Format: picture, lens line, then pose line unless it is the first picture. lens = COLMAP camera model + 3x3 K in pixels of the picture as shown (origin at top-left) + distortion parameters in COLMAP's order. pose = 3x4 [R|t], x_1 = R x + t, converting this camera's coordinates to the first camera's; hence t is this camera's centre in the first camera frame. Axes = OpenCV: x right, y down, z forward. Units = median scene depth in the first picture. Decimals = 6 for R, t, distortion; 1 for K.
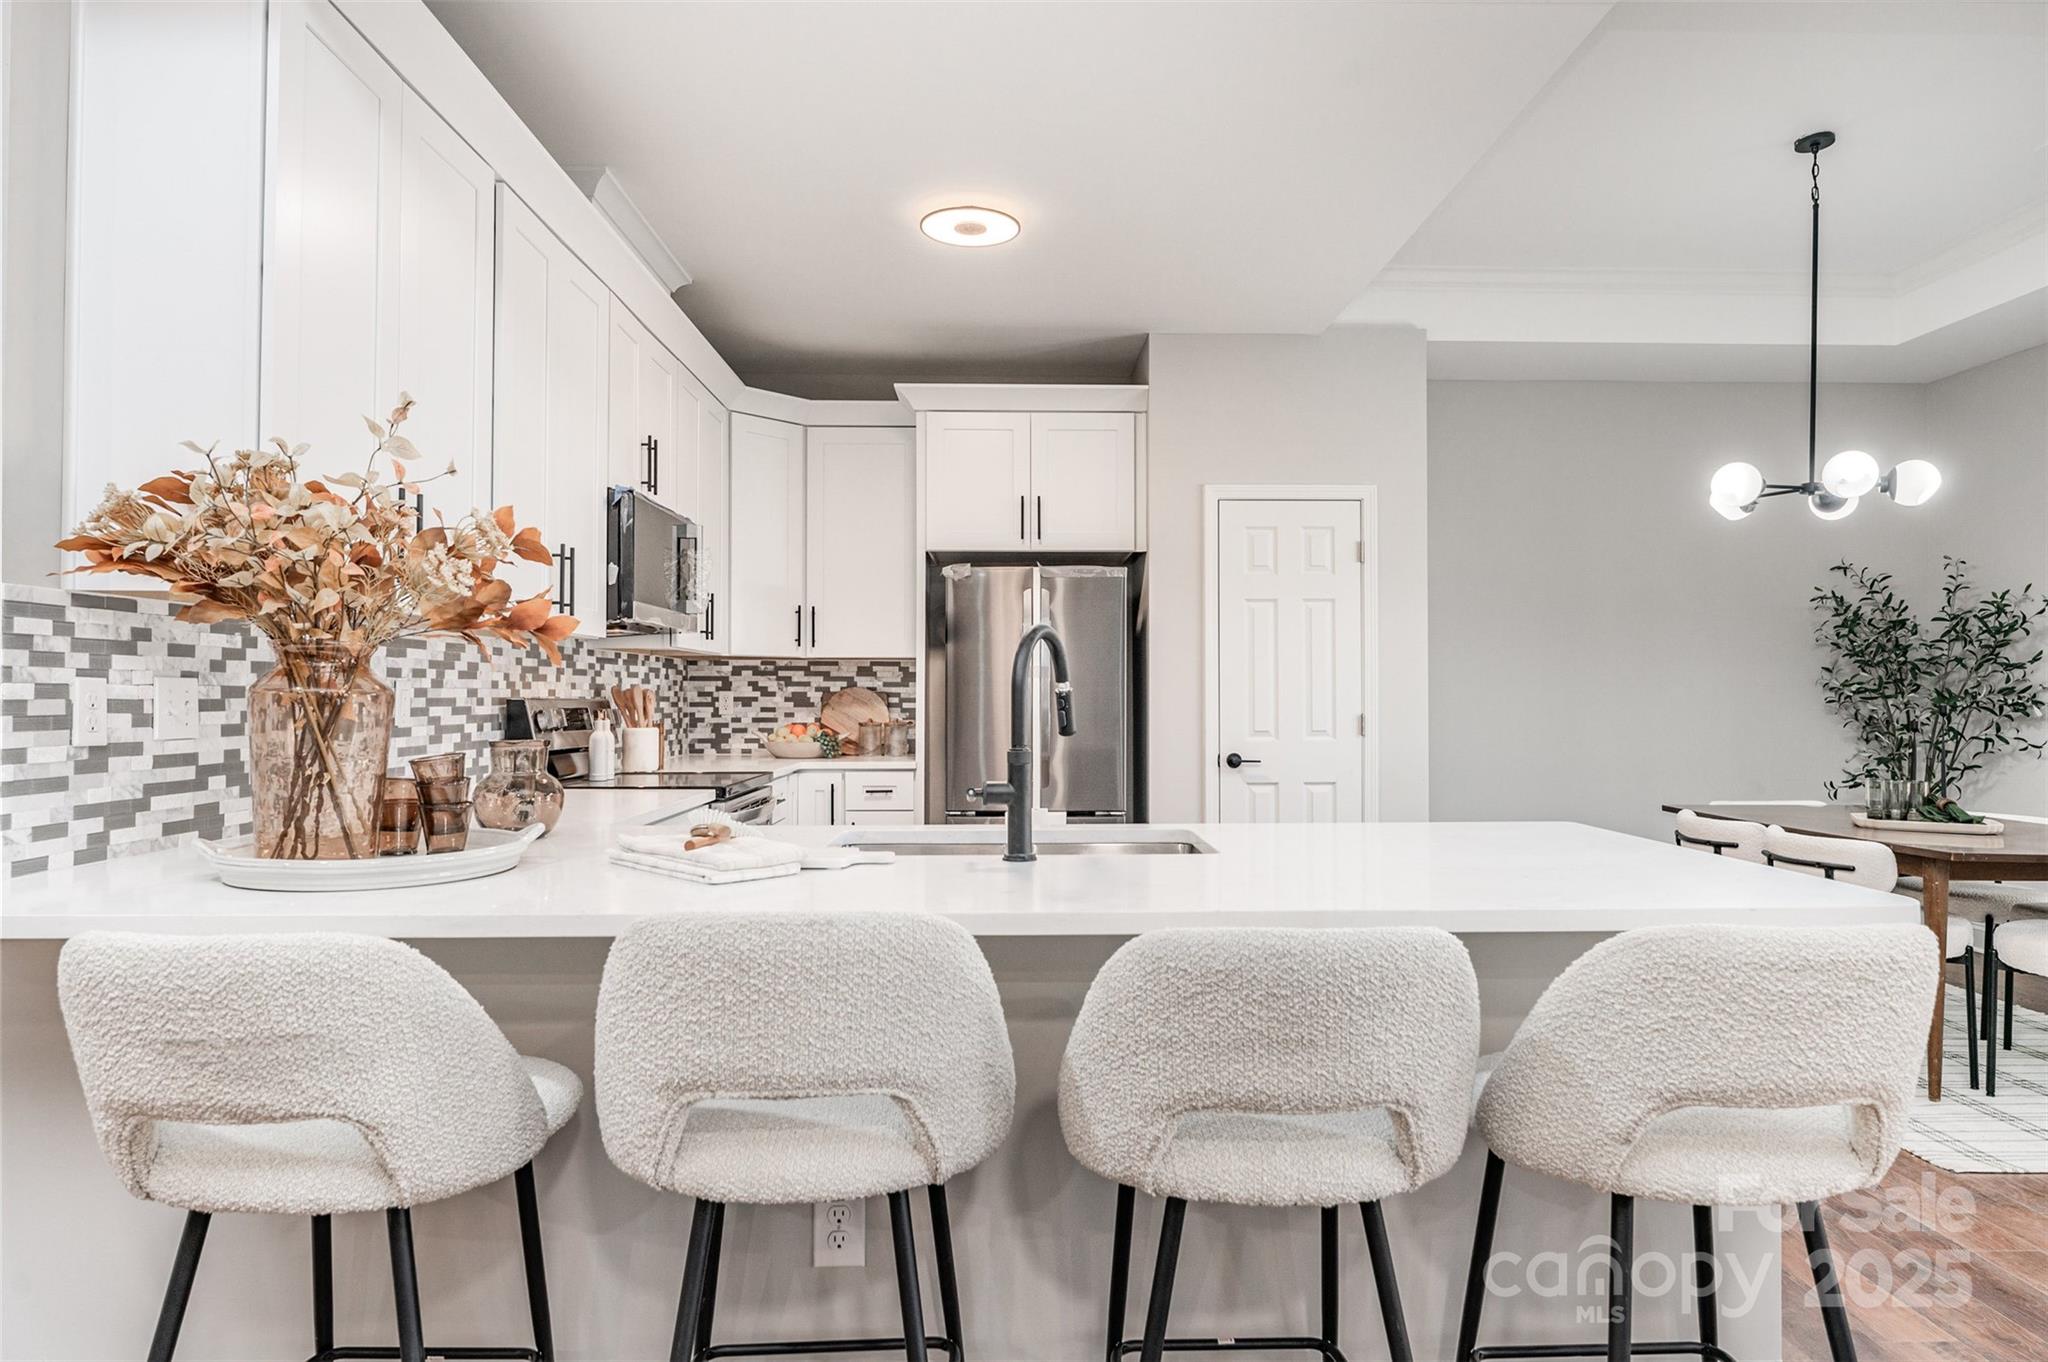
lens RADIAL K [[1187.3, 0, 1036.3], [0, 1187.3, 685.5], [0, 0, 1]] dist [-0.002289, -0.000448]
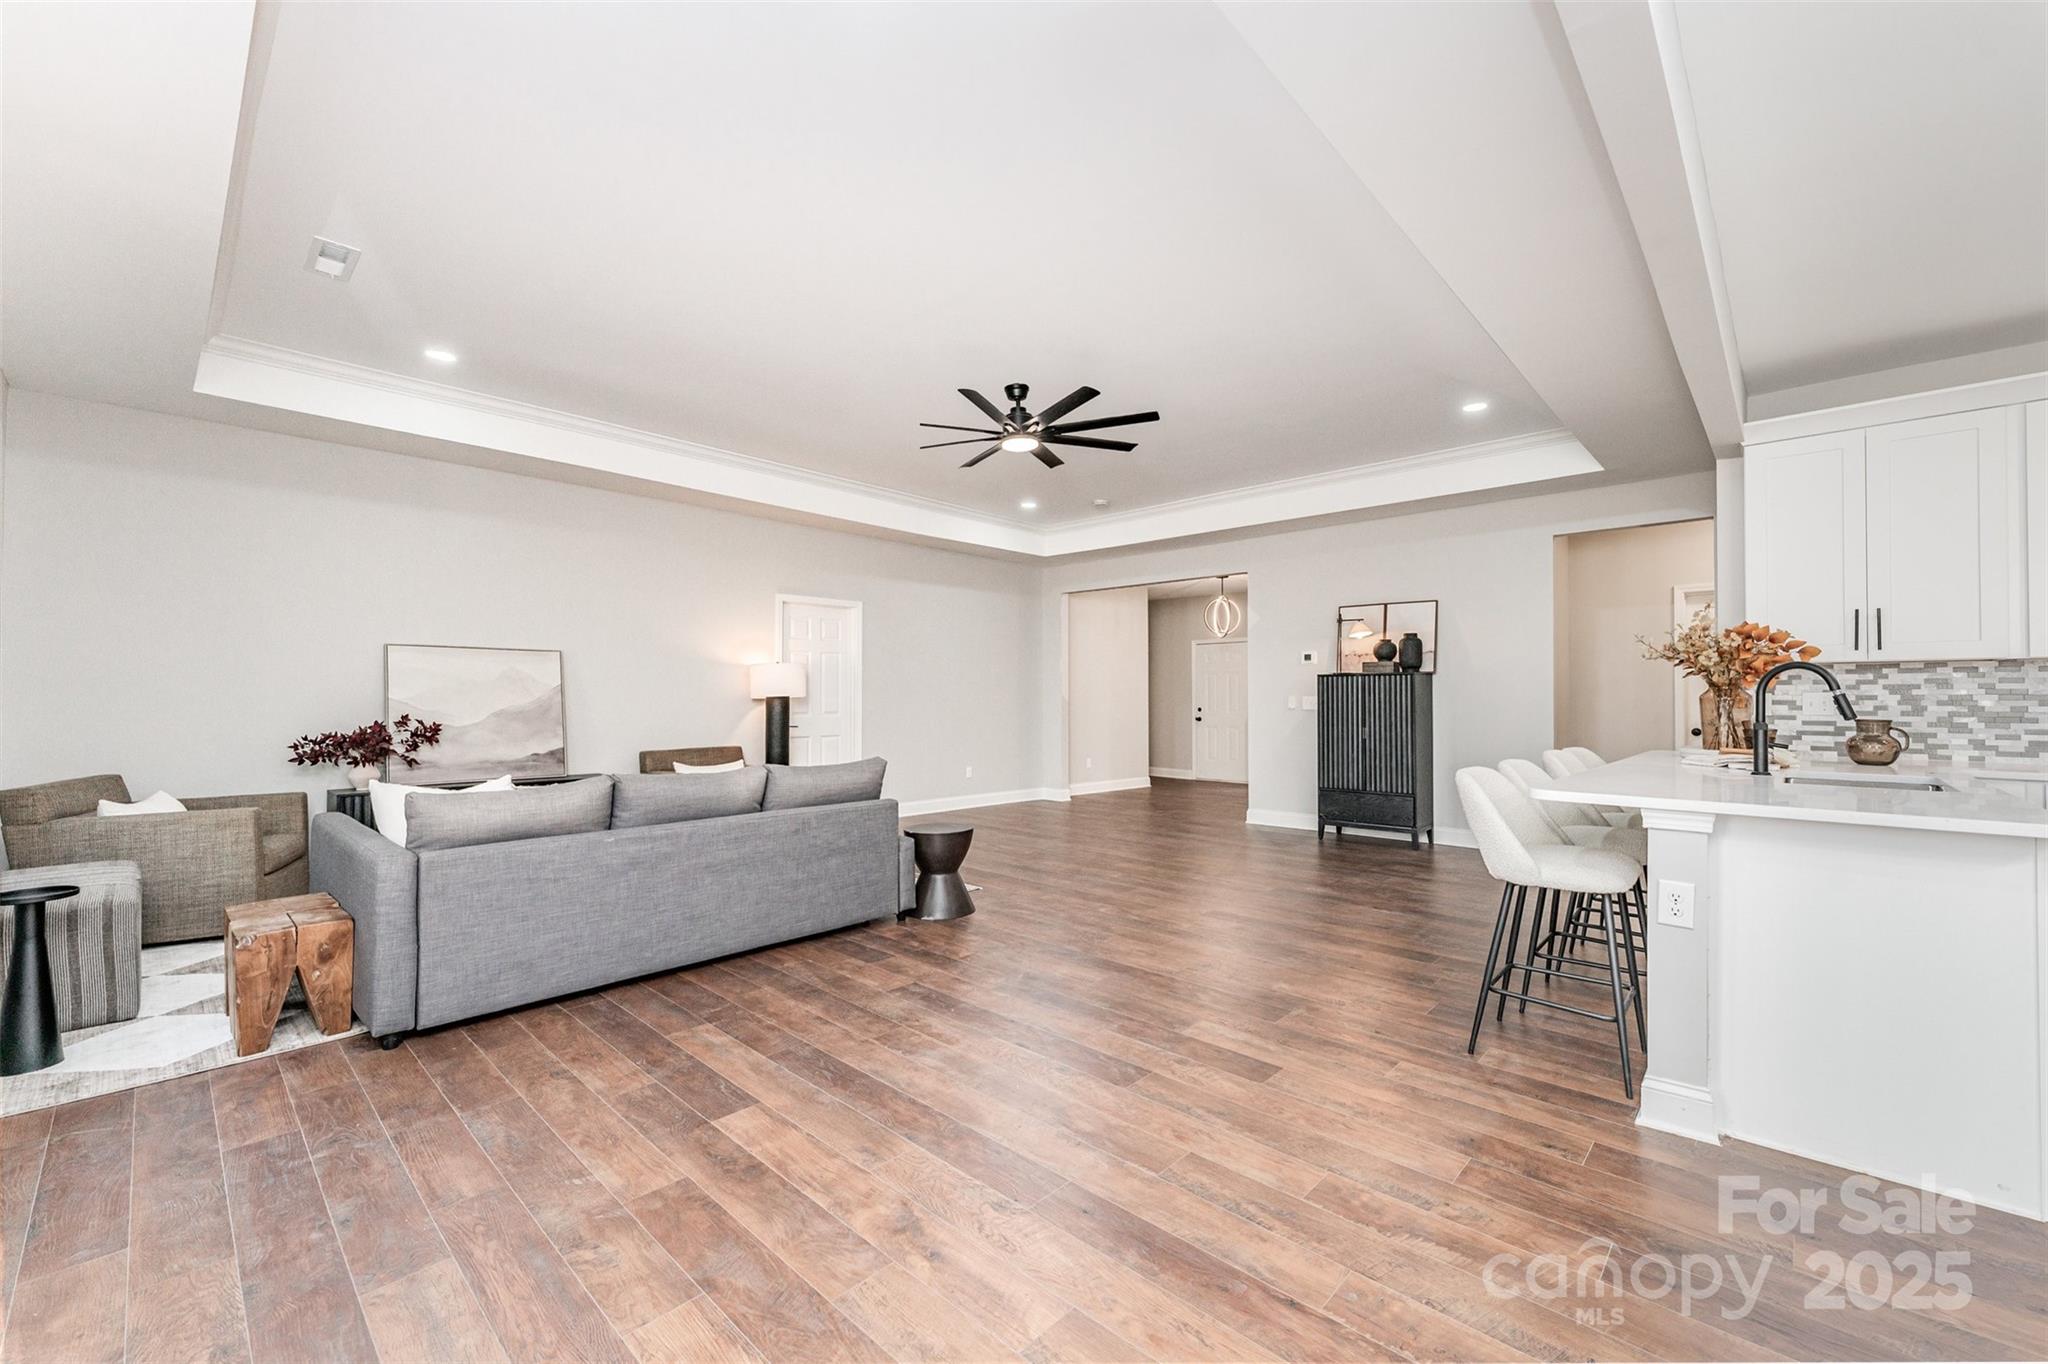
lens RADIAL K [[822.3, 0, 1029.6], [0, 822.3, 682.8], [0, 0, 1]] dist [-0.001600, -0.000279]
pose [[-0.704394, -0.017160, -0.709602, 0.800294], [0.001145, 0.999679, -0.025311, 0.007268], [0.709808, -0.018641, -0.704148, 0.451525]]
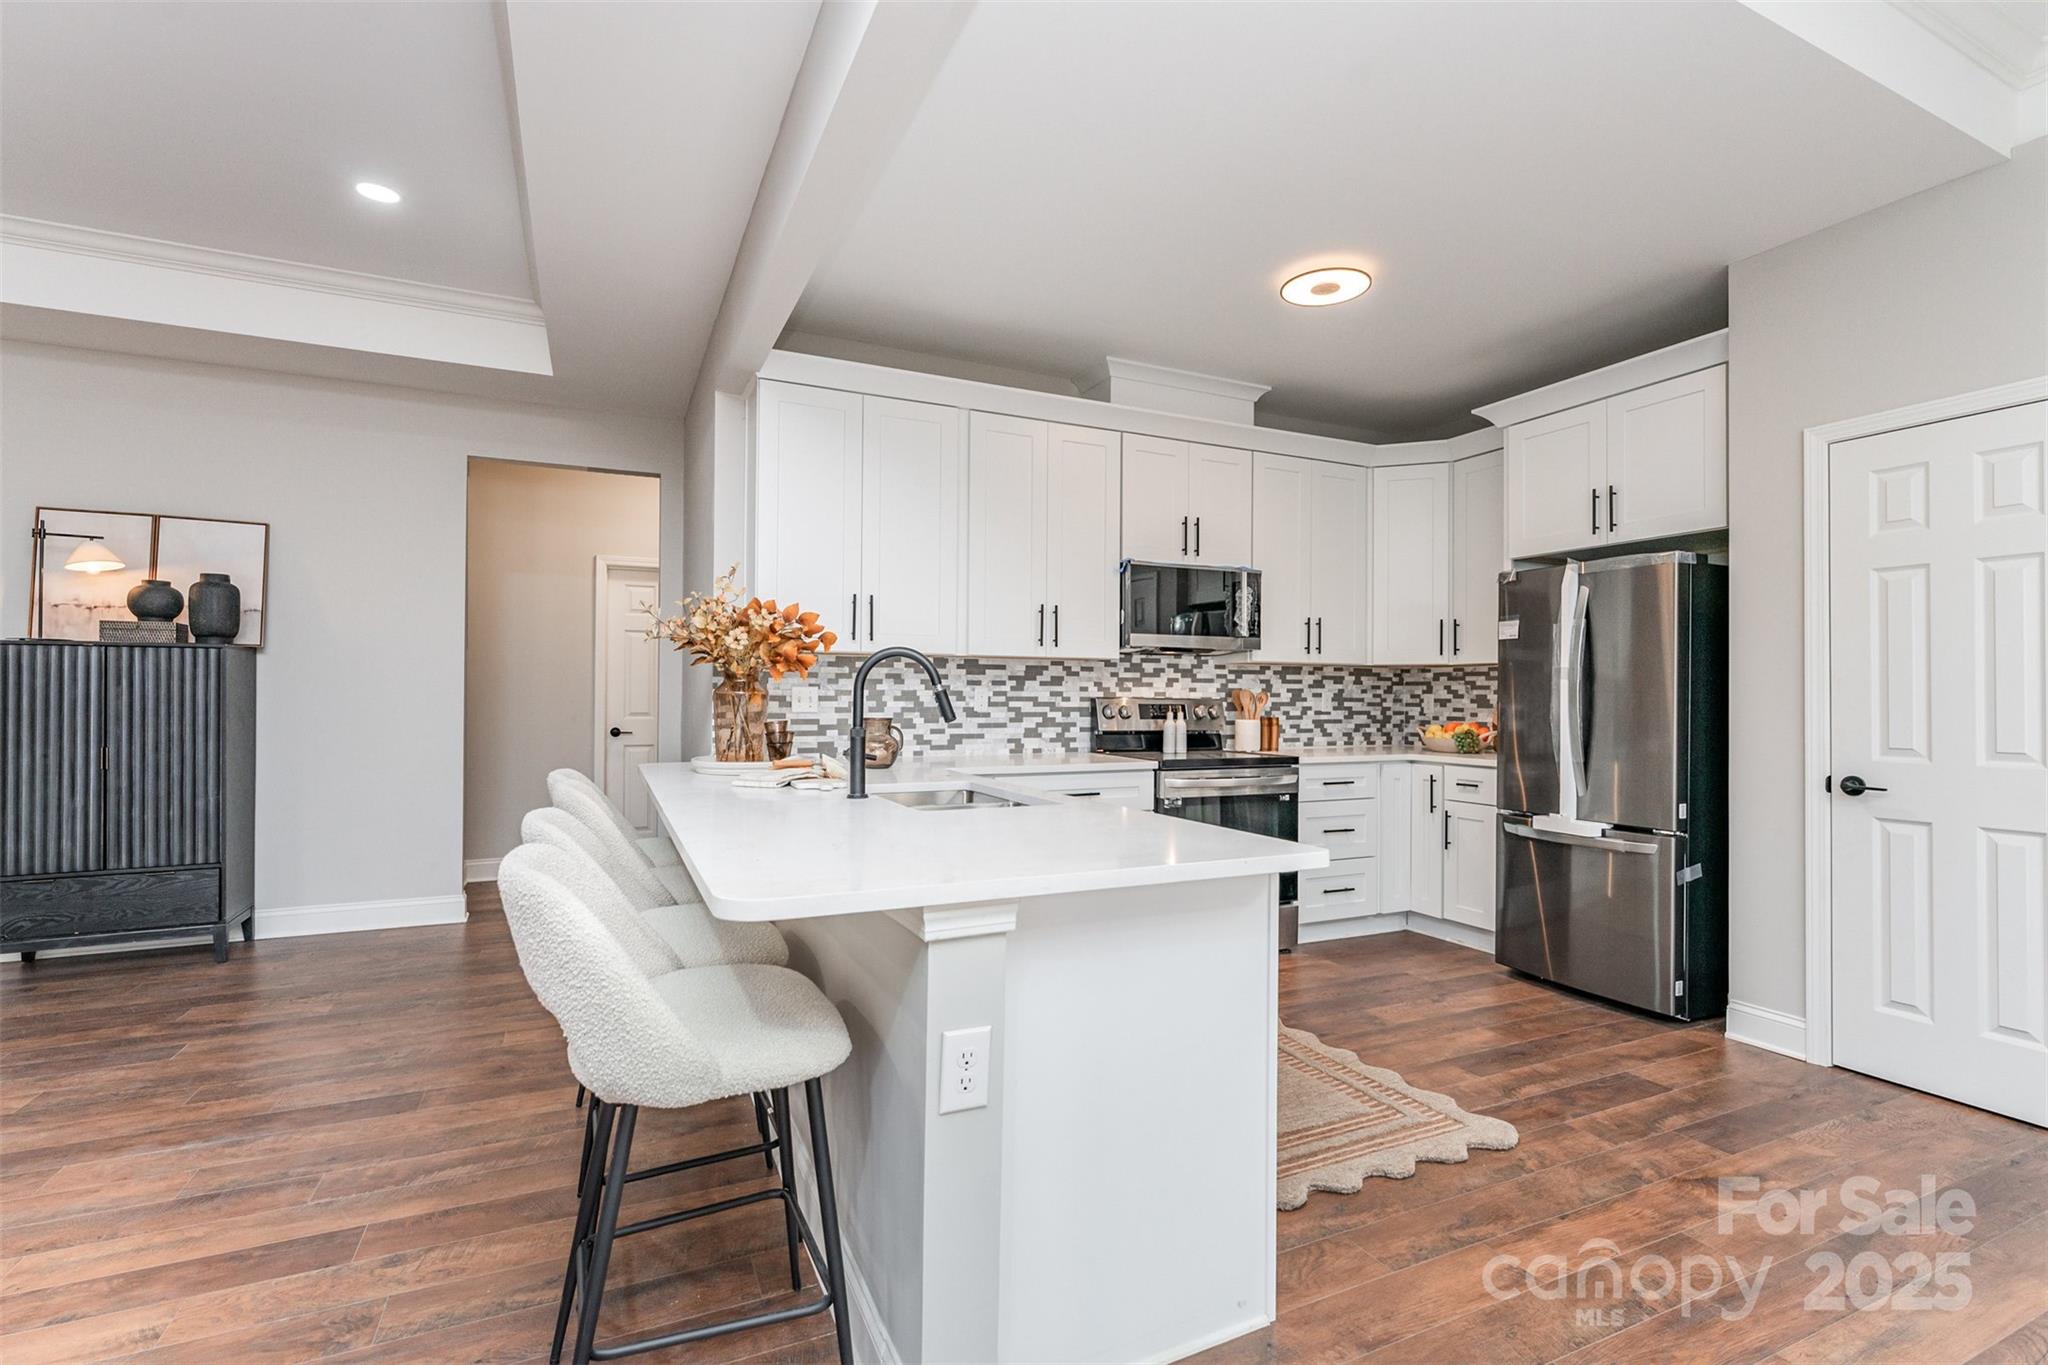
lens RADIAL K [[934.3, 0, 1037.6], [0, 934.3, 690.3], [0, 0, 1]] dist [0.000650, 0.000008]
pose [[0.408031, -0.003440, -0.912962, 0.498099], [0.002458, 0.999993, -0.002670, 0.002972], [0.912965, -0.001155, 0.408037, 0.288690]]
